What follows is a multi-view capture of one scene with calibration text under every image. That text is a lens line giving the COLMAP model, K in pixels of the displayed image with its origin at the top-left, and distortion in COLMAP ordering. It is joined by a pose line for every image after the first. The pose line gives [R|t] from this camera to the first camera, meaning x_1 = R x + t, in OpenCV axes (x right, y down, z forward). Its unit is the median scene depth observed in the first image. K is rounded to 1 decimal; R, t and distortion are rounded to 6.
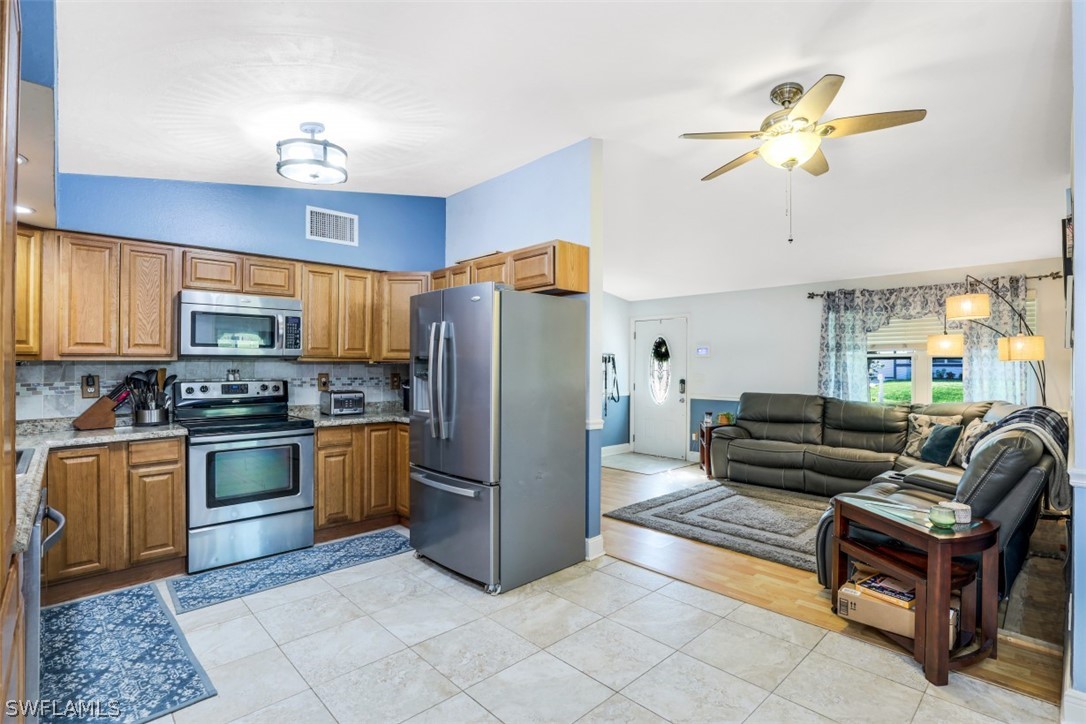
lens RADIAL K [[523.9, 0, 543.0], [0, 523.9, 362.0], [0, 0, 1]] dist [-0.028260, 0.000695]
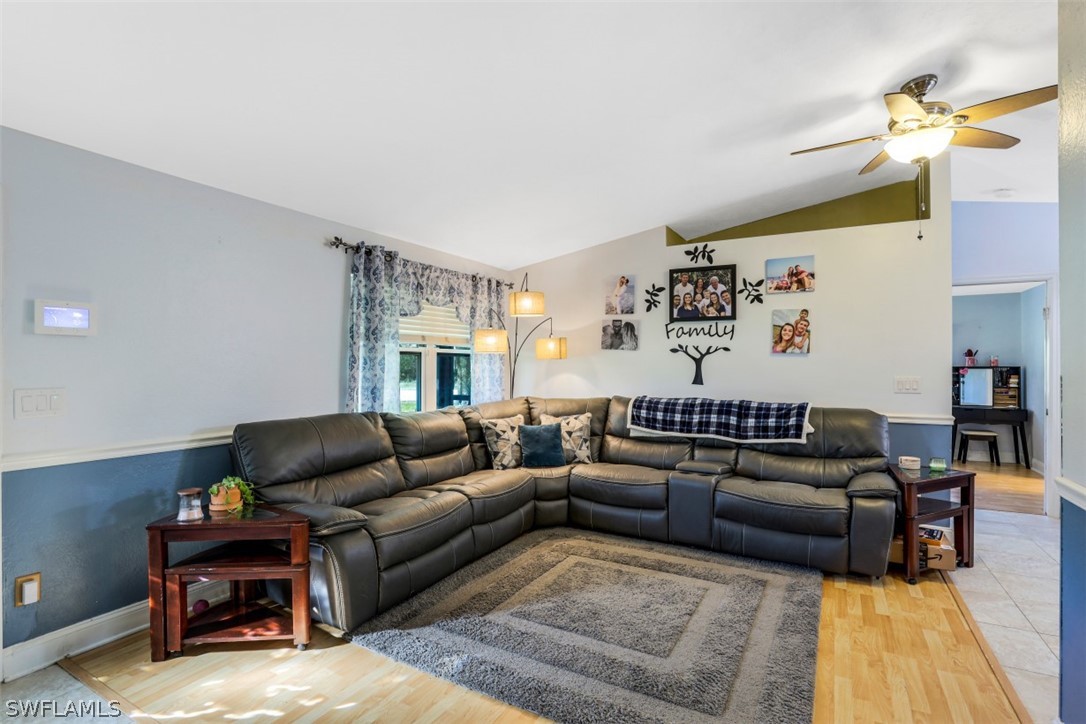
lens RADIAL K [[523.9, 0, 543.0], [0, 523.9, 362.0], [0, 0, 1]] dist [-0.028260, 0.000695]
pose [[-0.314130, 0.002704, 0.949376, -0.201963], [-0.008800, 0.999945, -0.005760, 0.013108], [-0.949339, -0.010164, -0.314089, 1.756446]]
